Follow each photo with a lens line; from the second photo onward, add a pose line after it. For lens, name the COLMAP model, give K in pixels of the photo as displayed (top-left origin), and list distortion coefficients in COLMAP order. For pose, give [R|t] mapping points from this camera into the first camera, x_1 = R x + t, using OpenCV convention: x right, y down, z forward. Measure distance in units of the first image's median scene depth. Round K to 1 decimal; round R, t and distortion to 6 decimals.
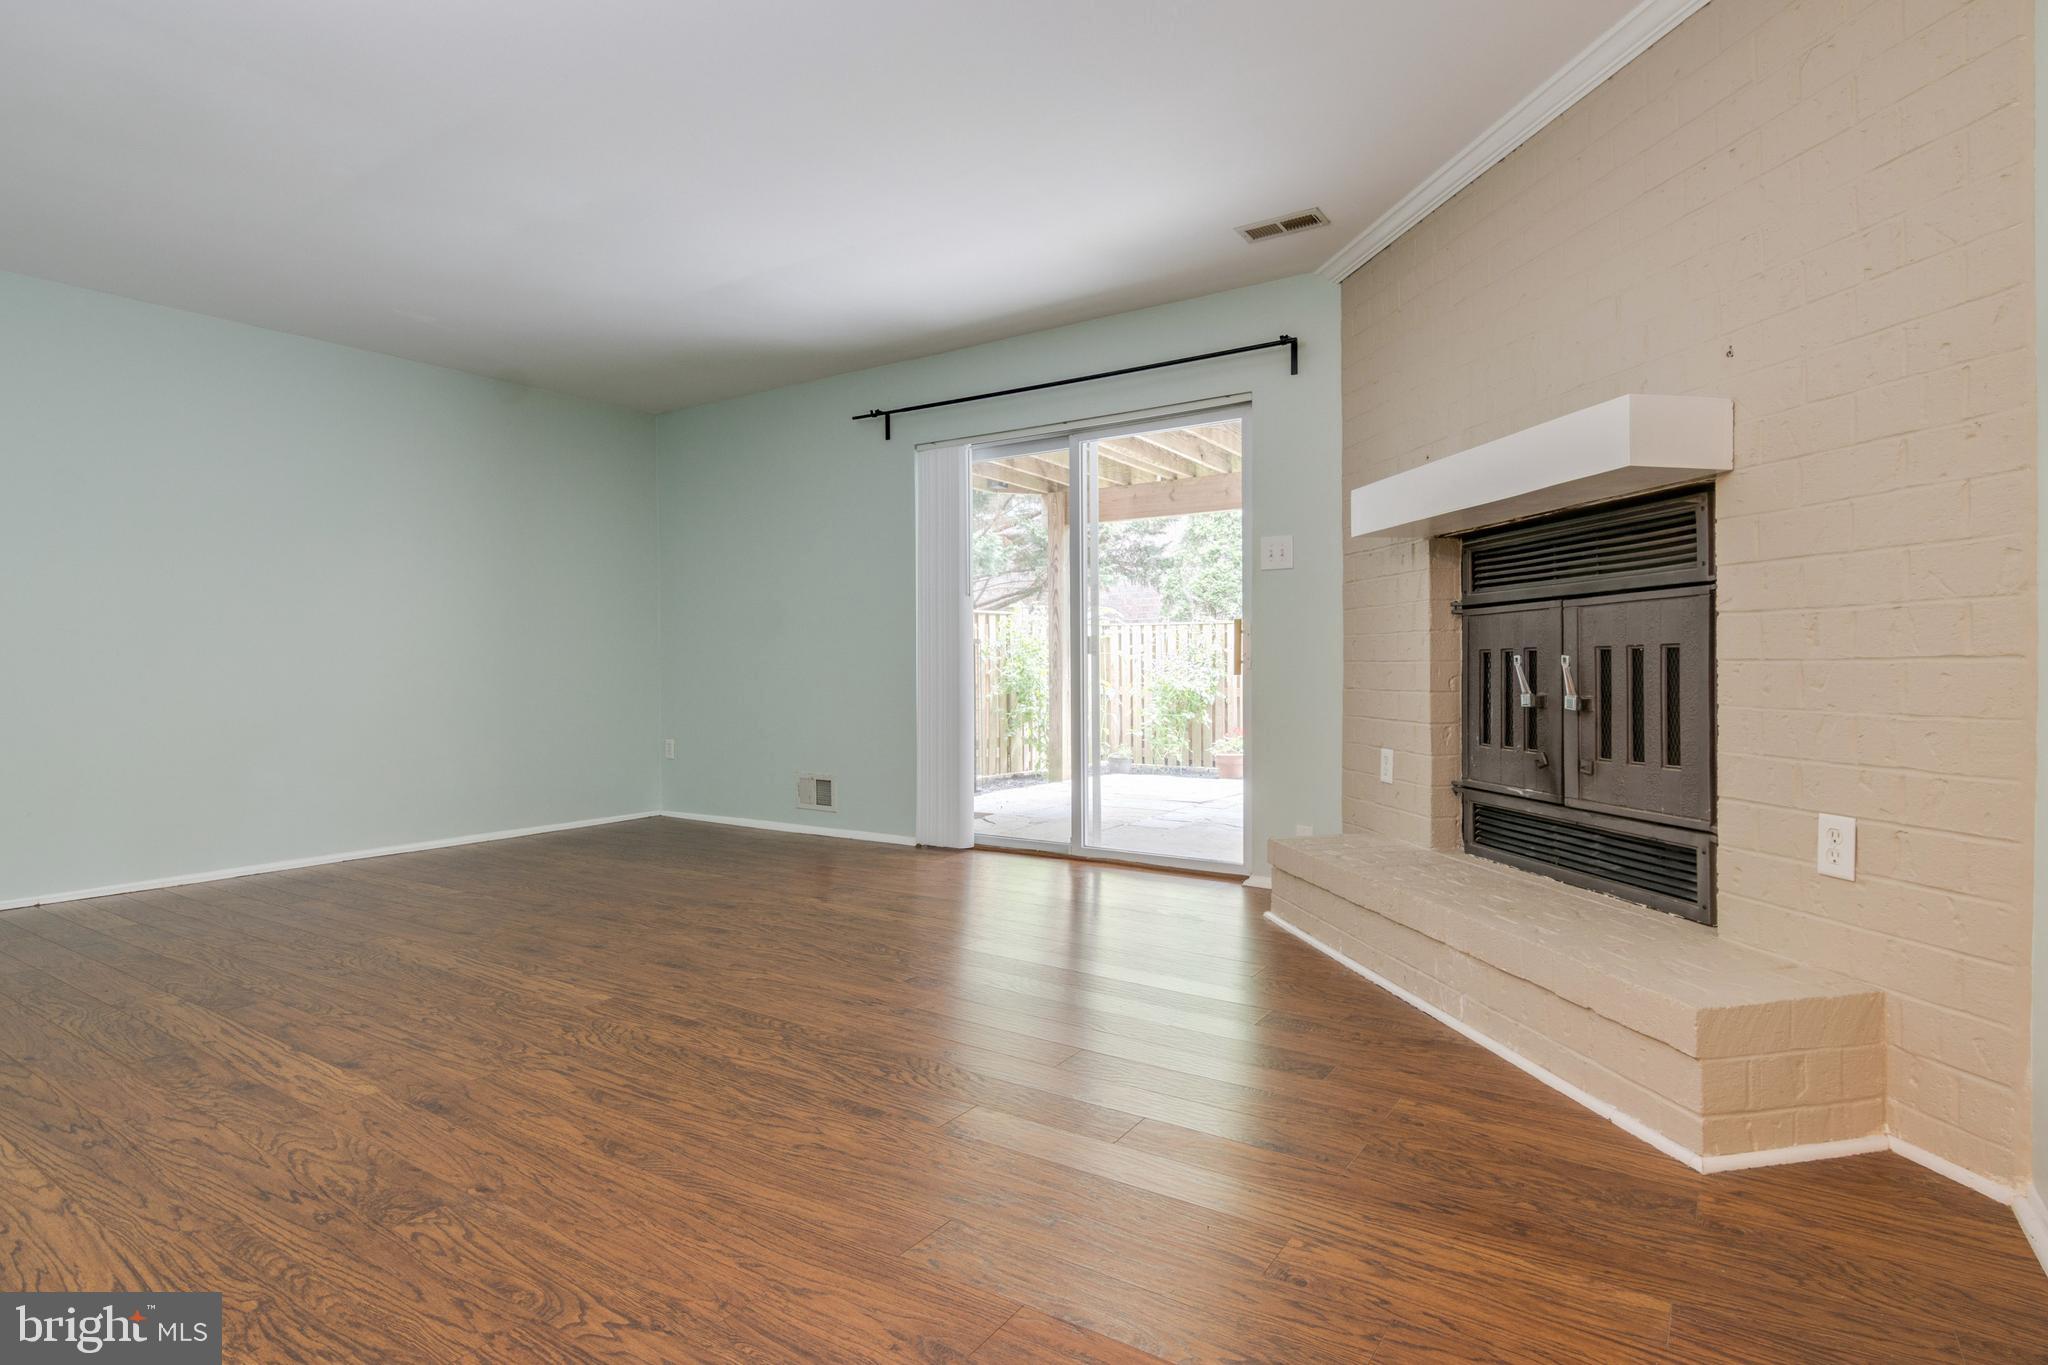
lens RADIAL K [[1040.4, 0, 1064.8], [0, 1040.4, 677.0], [0, 0, 1]] dist [-0.001062, -0.000995]
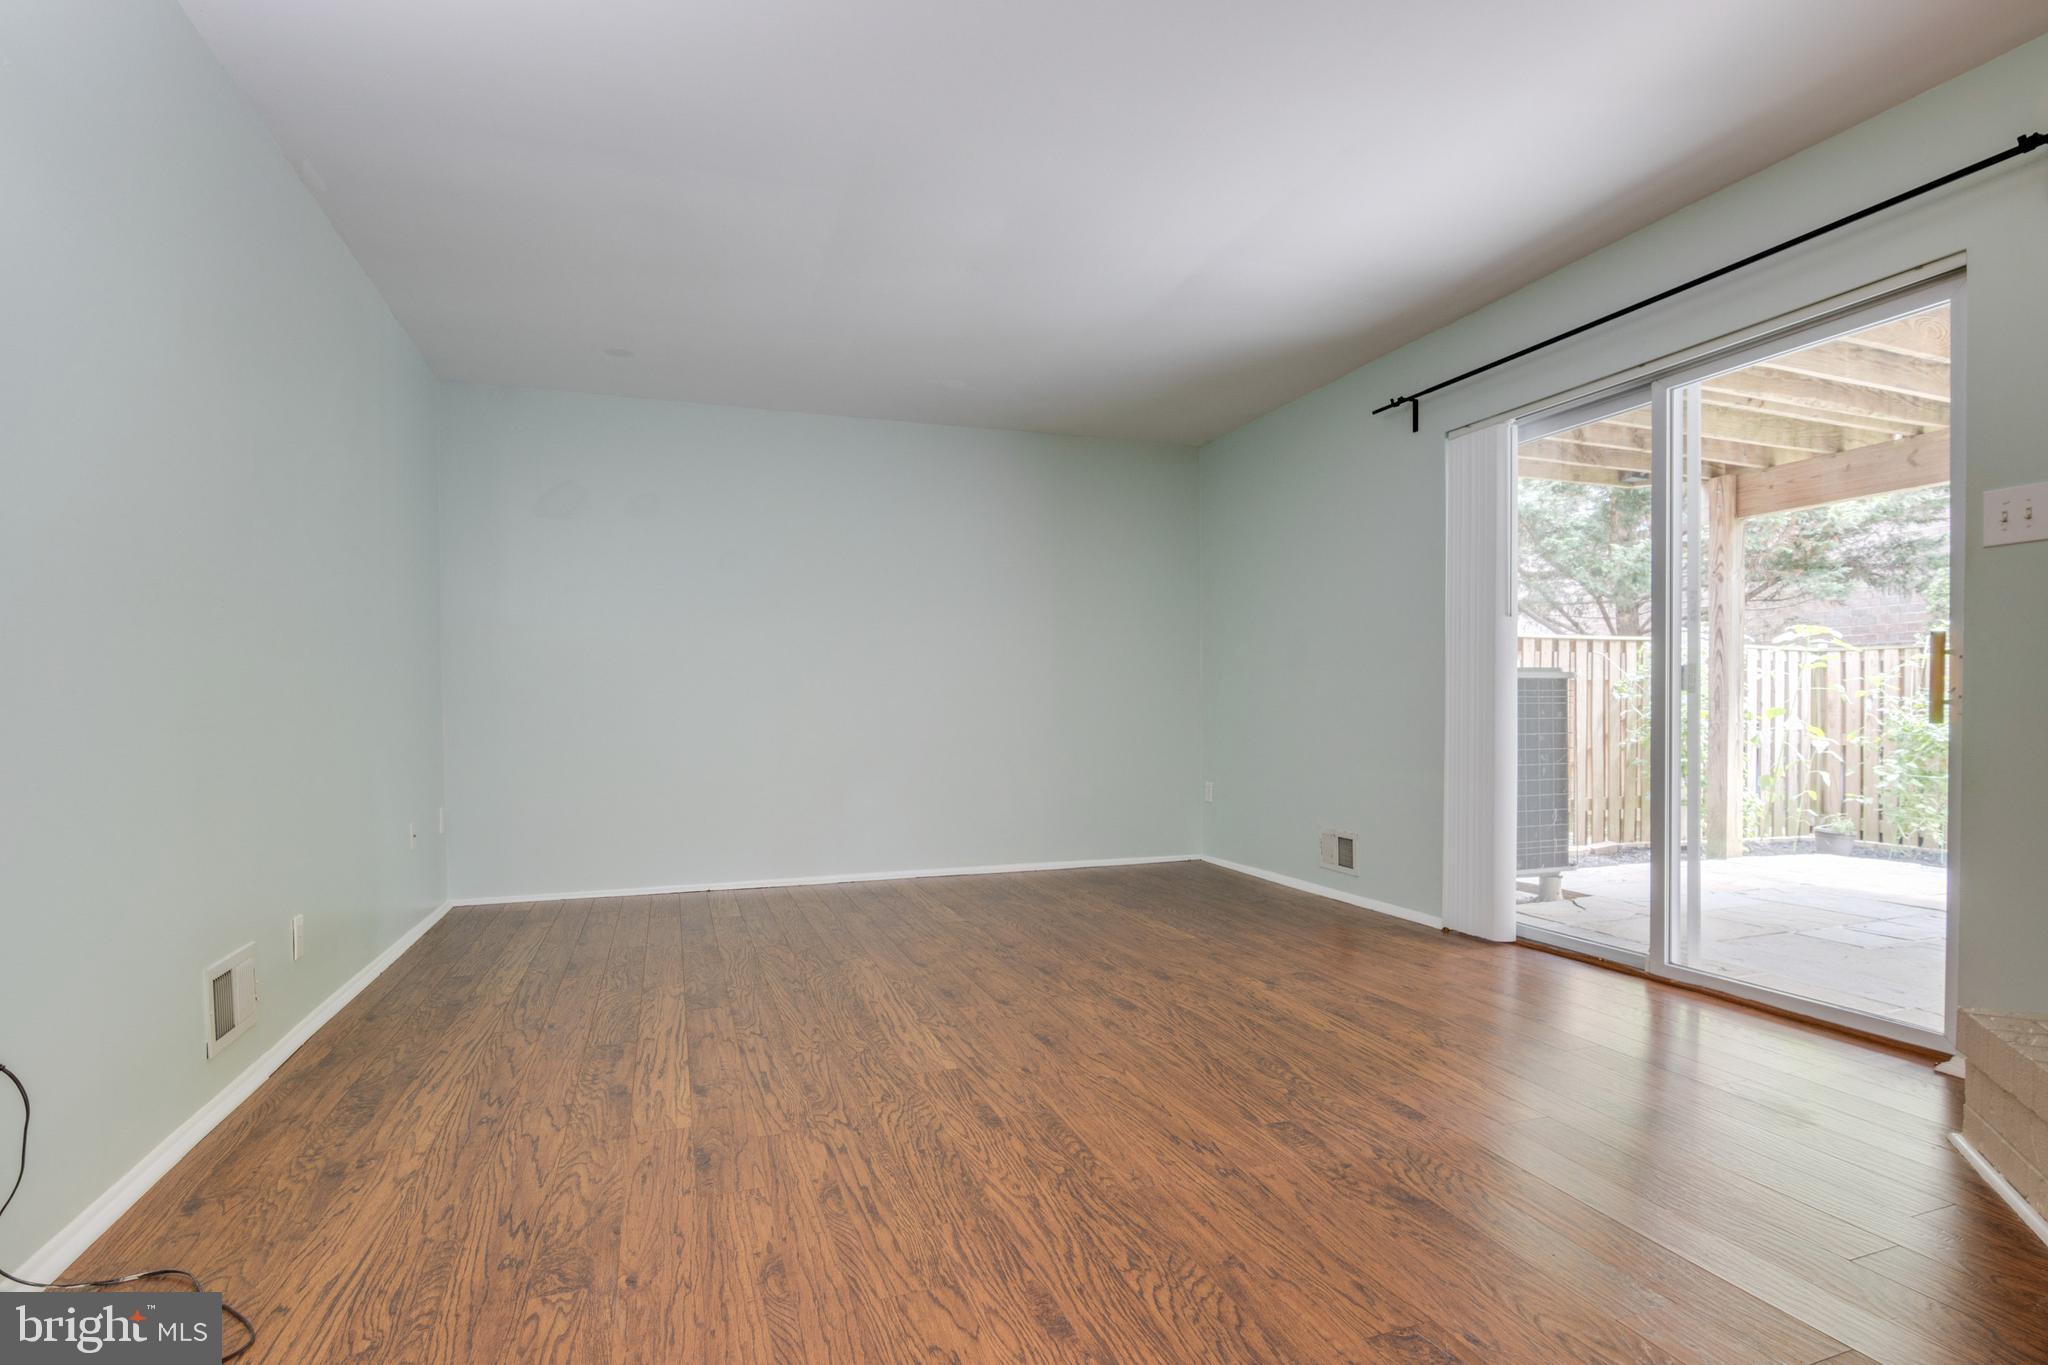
lens RADIAL K [[1037.6, 0, 1049.3], [0, 1037.6, 720.9], [0, 0, 1]] dist [0.010965, -0.017738]
pose [[0.797297, 0.009790, -0.603508, 0.120261], [-0.006630, 0.999950, 0.007462, -0.004441], [0.603551, -0.001949, 0.797322, 0.209142]]
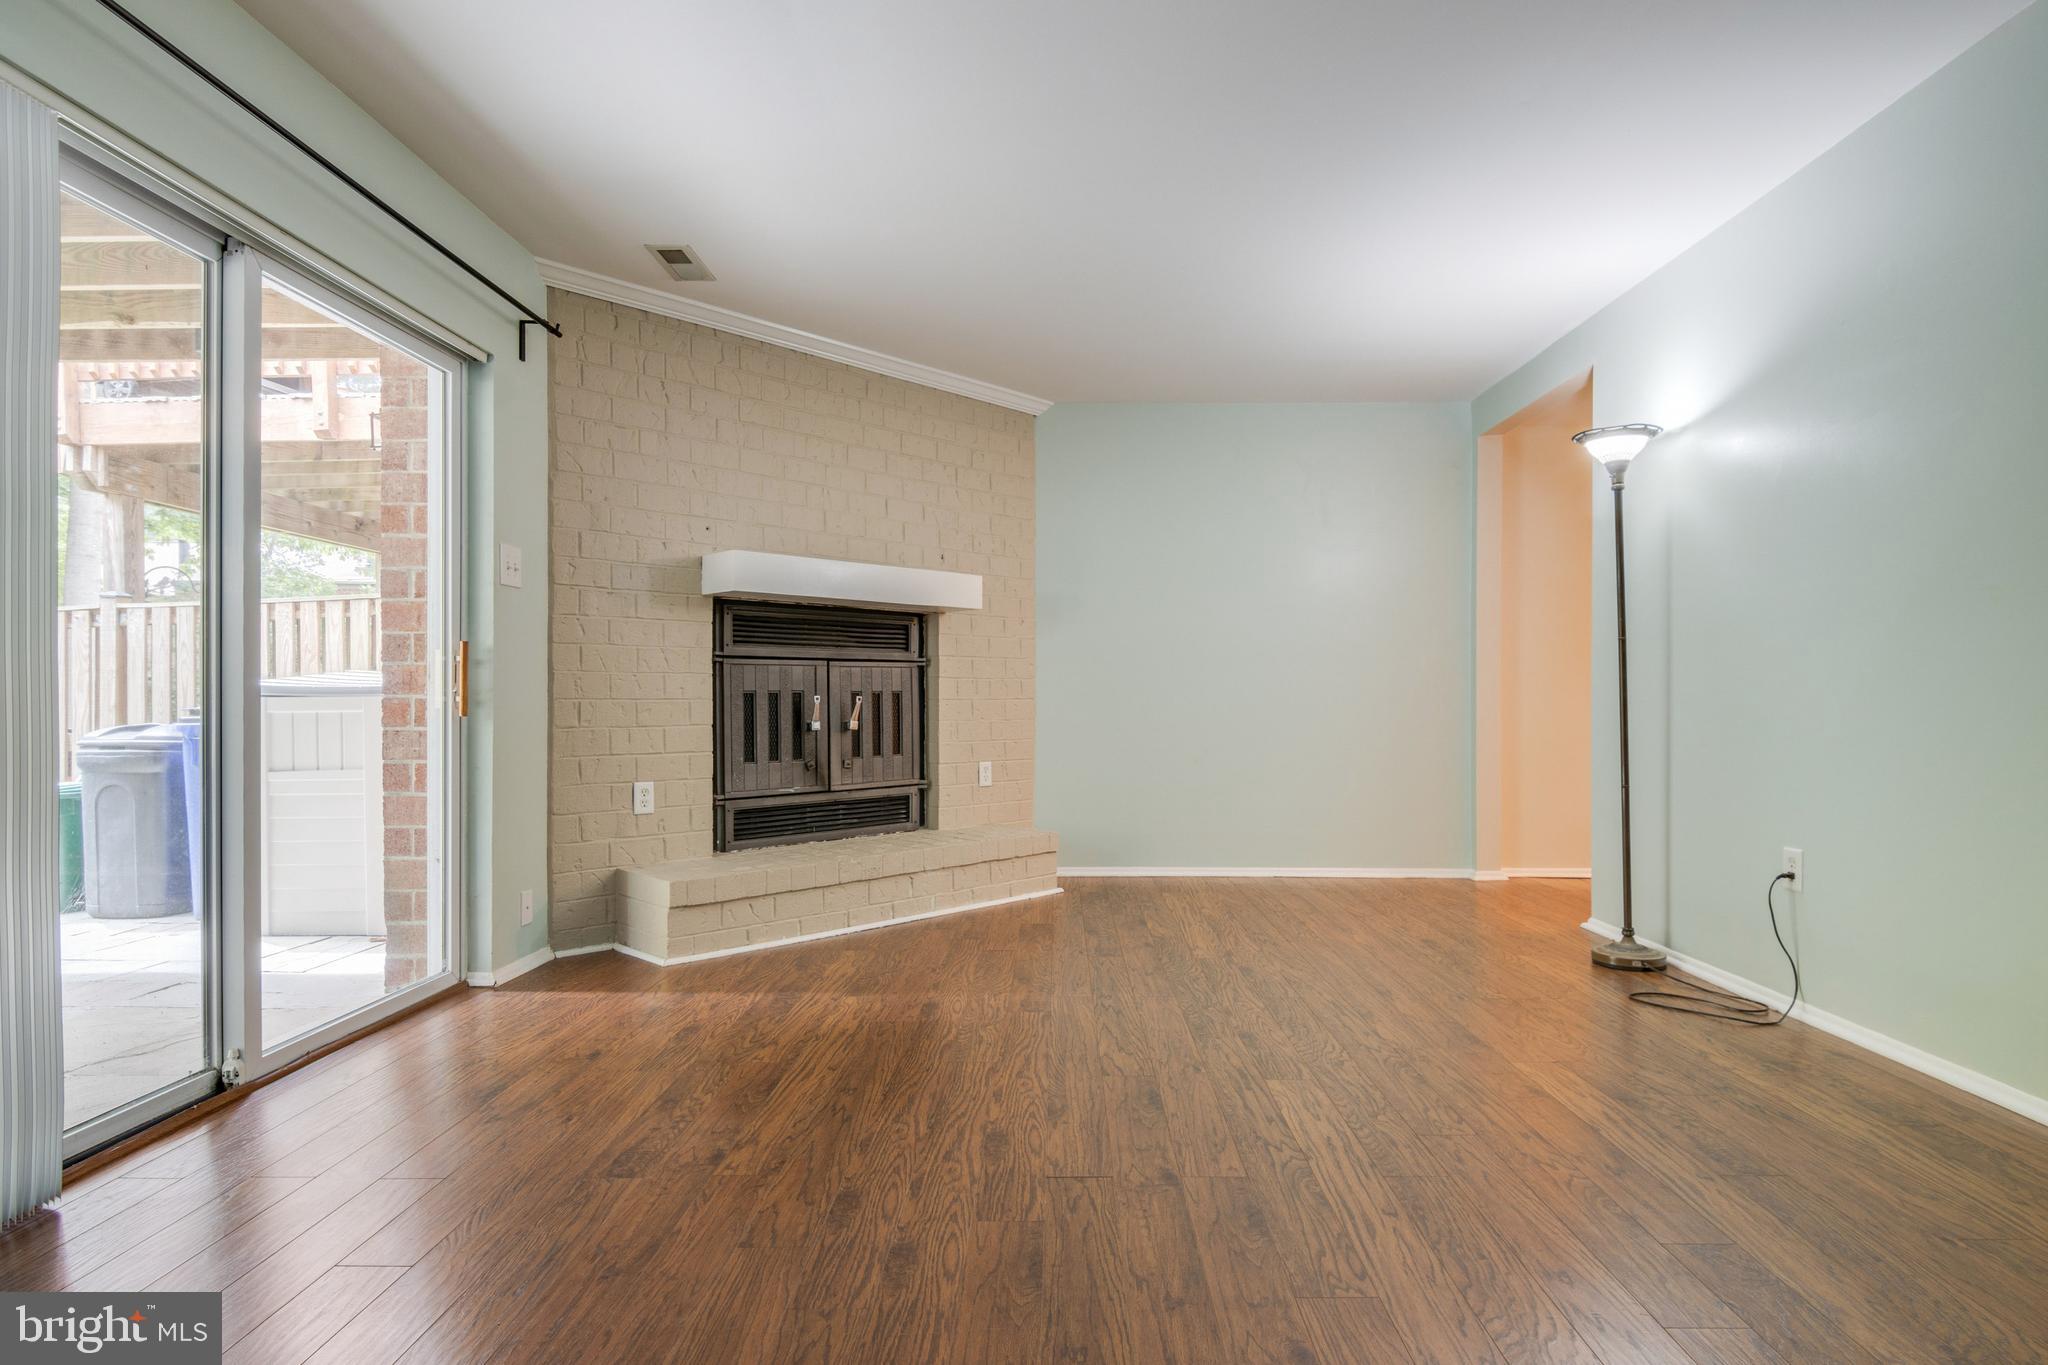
lens RADIAL K [[1040.4, 0, 1064.8], [0, 1040.4, 677.0], [0, 0, 1]] dist [-0.001062, -0.000995]
pose [[-0.541356, 0.023357, 0.840469, -0.716329], [0.013132, 0.999727, -0.019324, -0.009918], [-0.840691, 0.000575, -0.541515, 1.066680]]
